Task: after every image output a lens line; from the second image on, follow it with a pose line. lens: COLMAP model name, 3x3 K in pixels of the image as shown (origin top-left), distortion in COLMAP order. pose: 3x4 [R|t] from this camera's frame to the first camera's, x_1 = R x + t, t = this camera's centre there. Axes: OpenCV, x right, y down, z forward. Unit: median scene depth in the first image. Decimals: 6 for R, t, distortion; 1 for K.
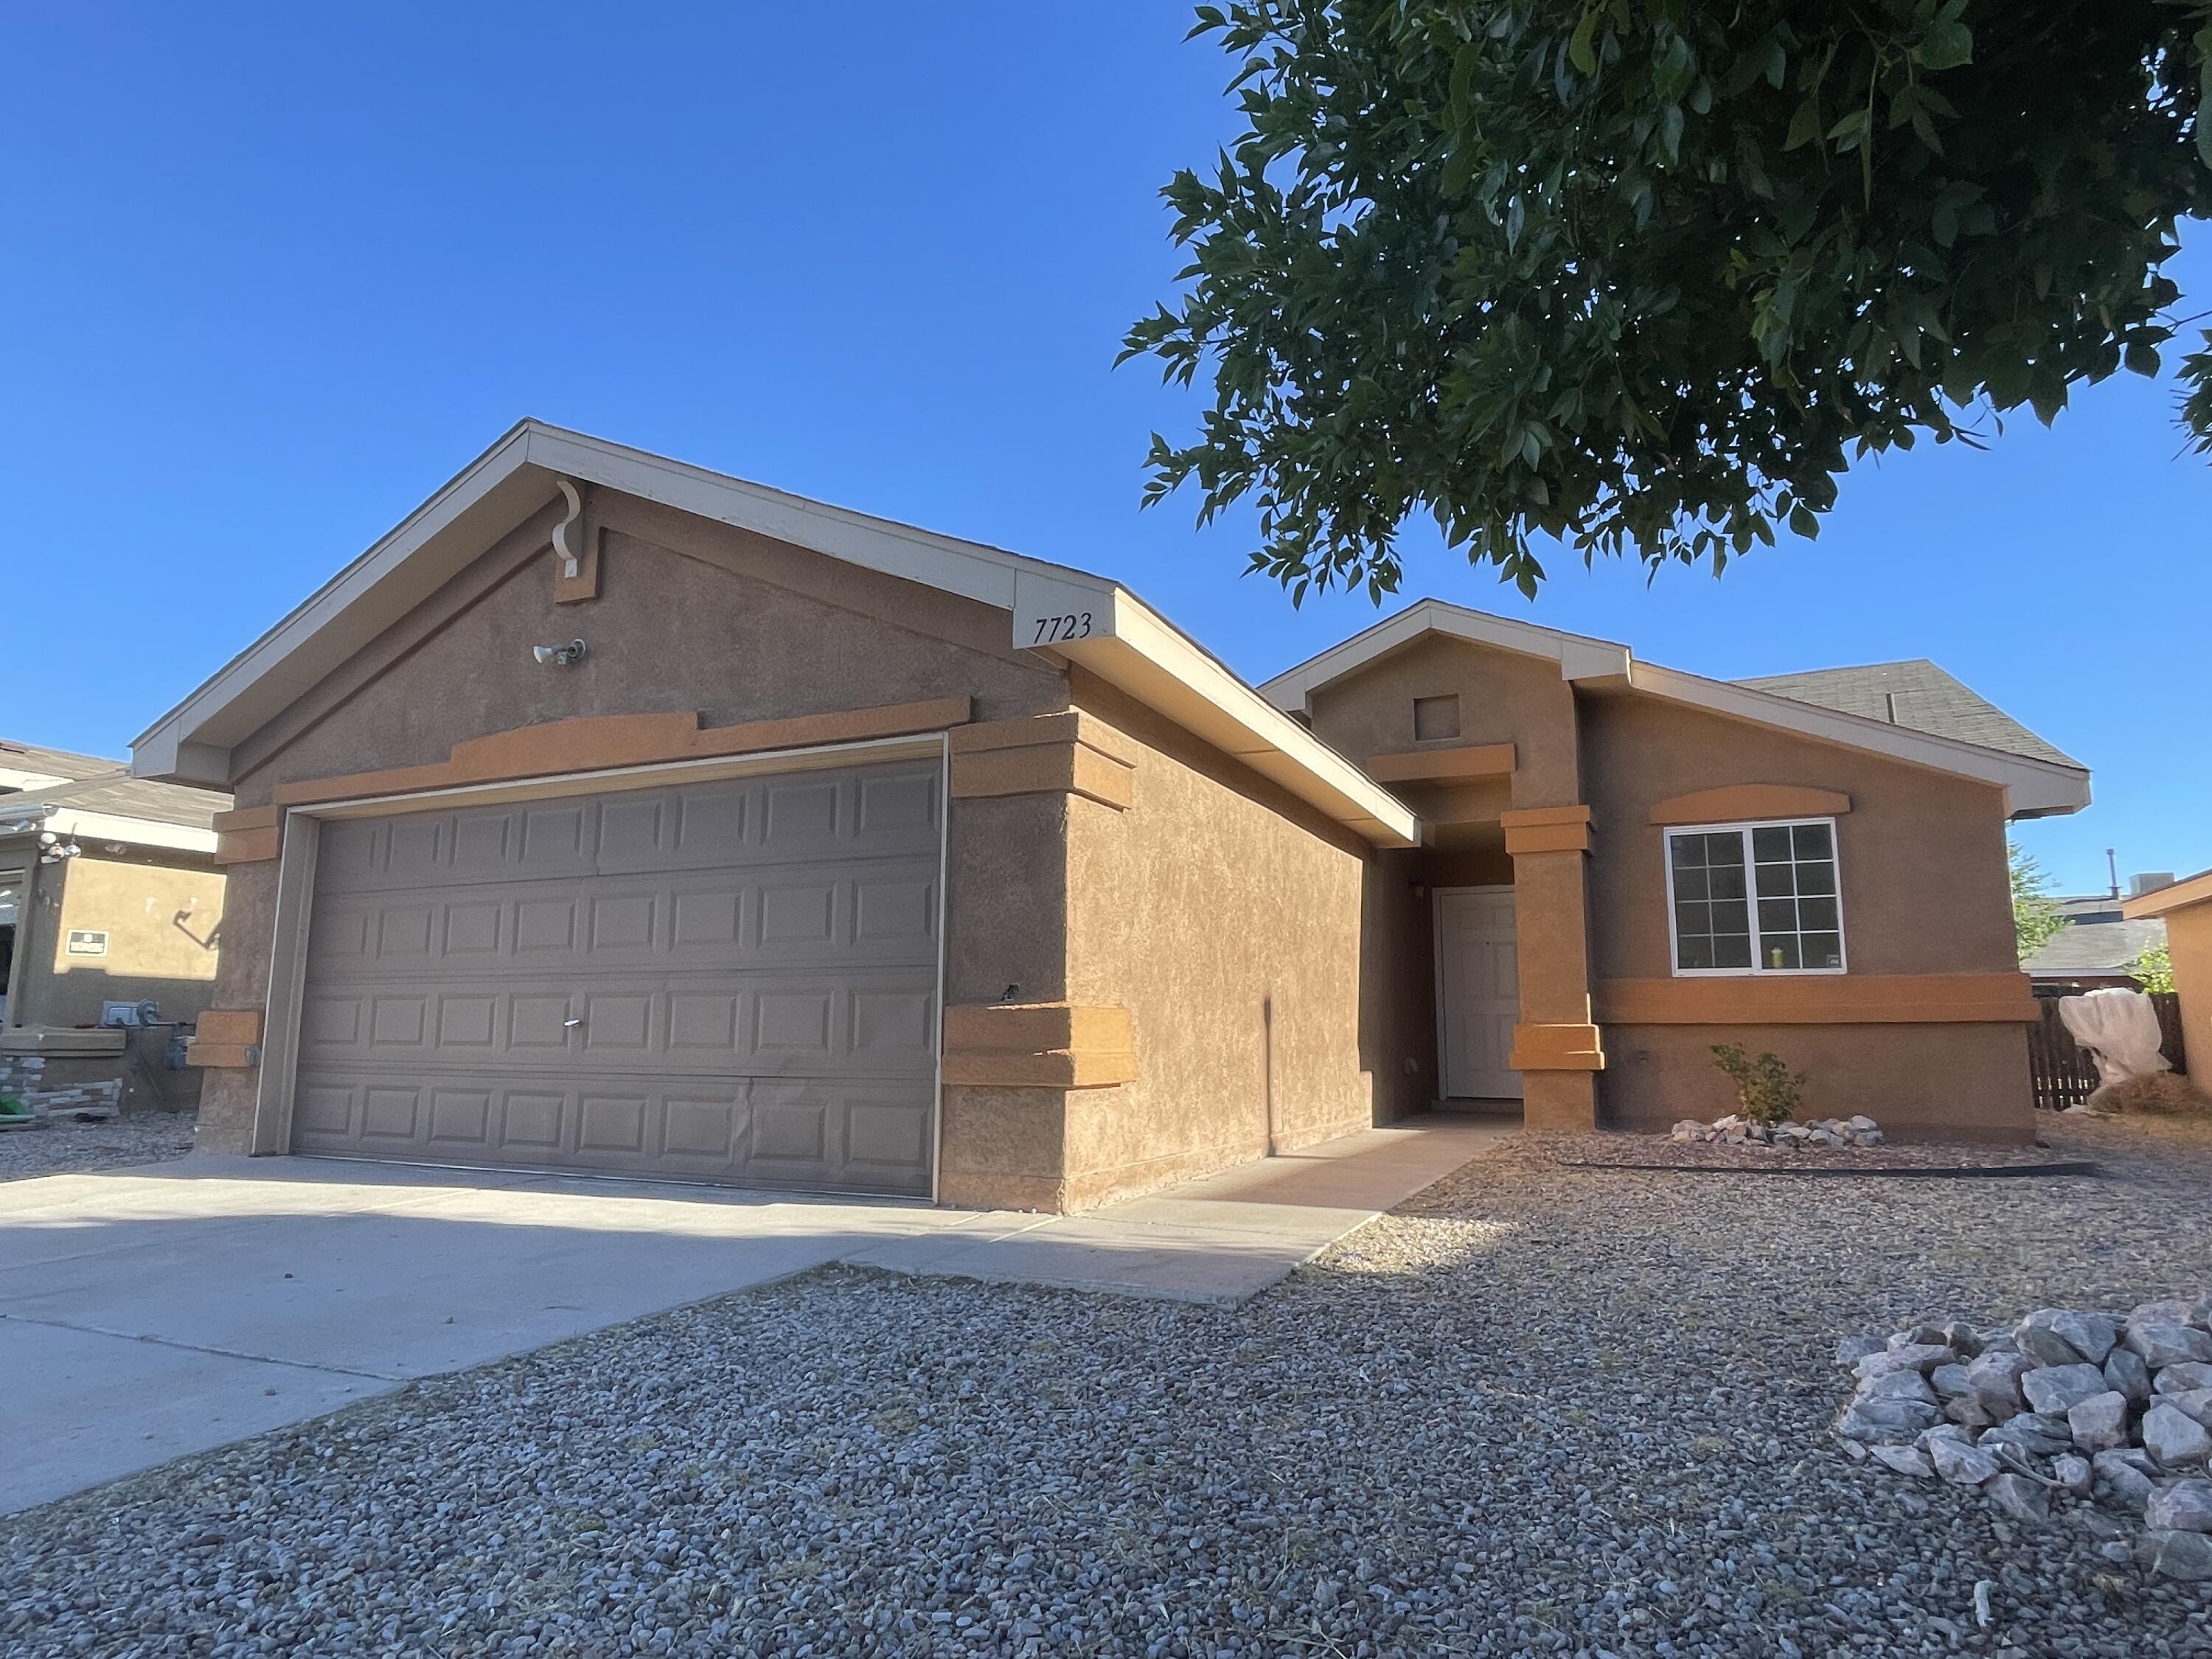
lens RADIAL K [[1282.9, 0, 1106.0], [0, 1282.9, 829.5], [0, 0, 1]] dist [-0.003799, -0.002712]
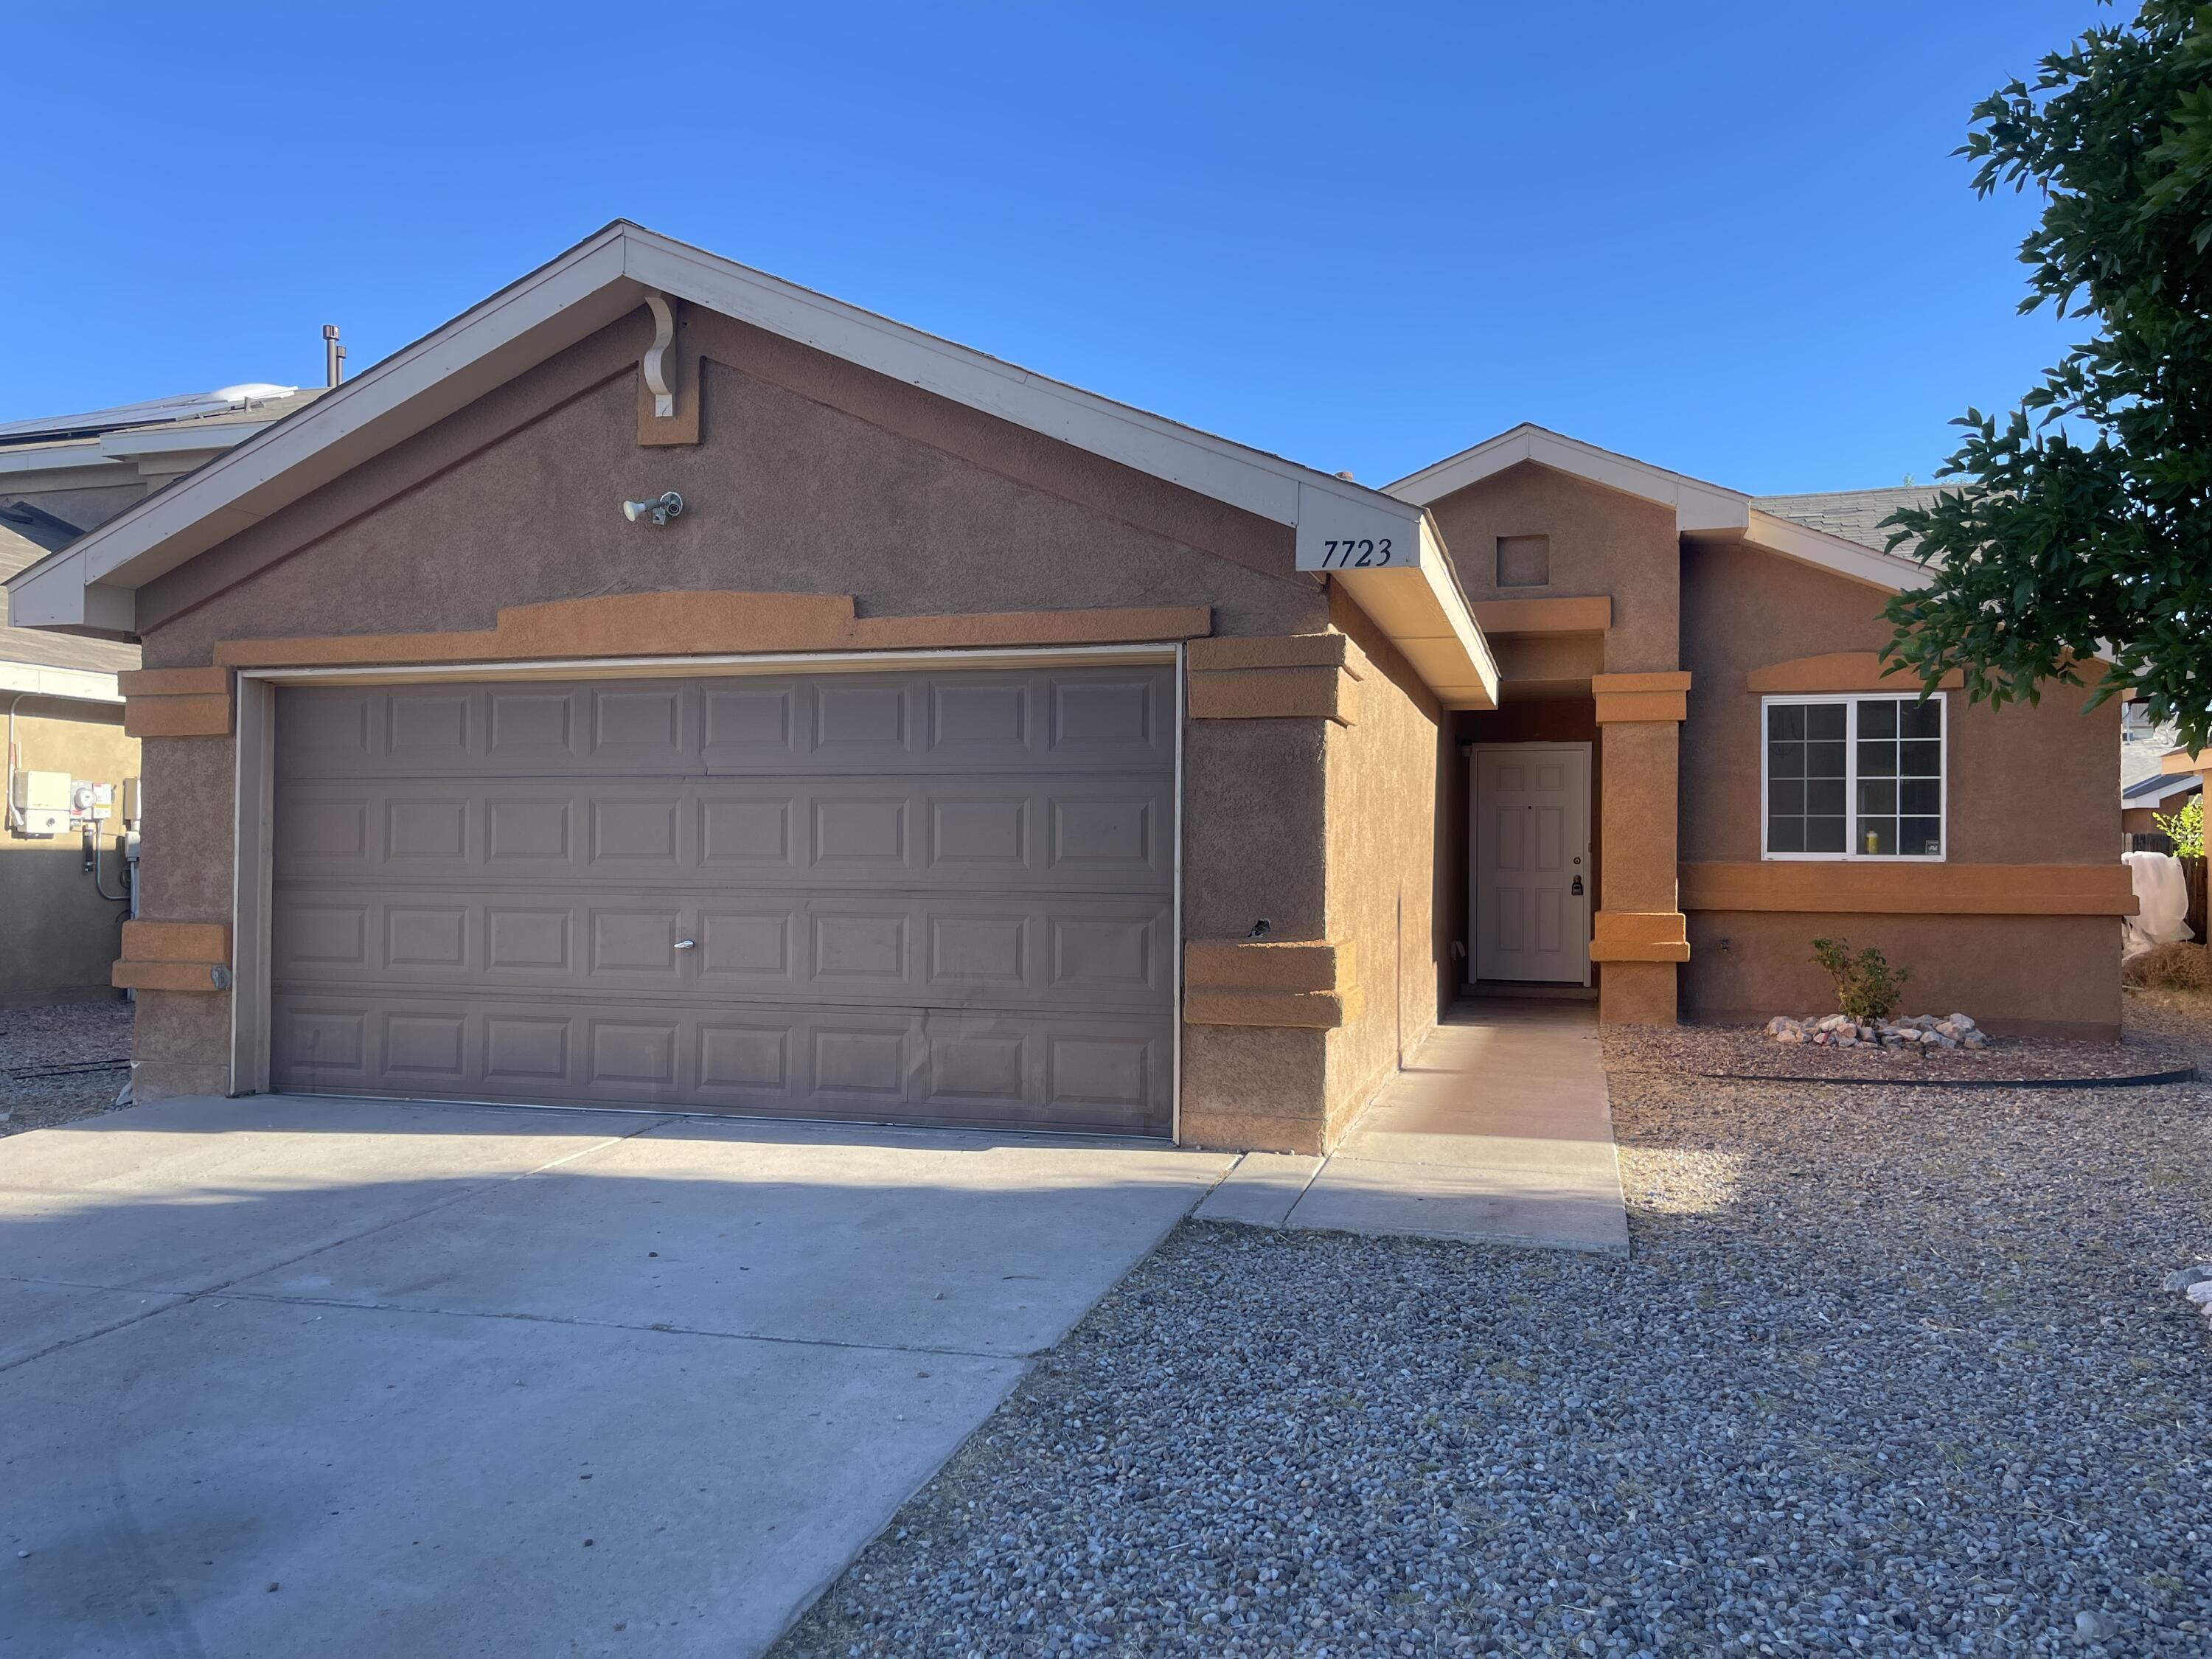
lens RADIAL K [[1683.6, 0, 1106.0], [0, 1683.6, 829.5], [0, 0, 1]] dist [0.046414, -0.055266]
pose [[0.987067, 0.004740, 0.160238, -0.314708], [-0.028031, 0.989267, 0.143408, -0.098919], [-0.157839, -0.146045, 0.976605, -0.156469]]
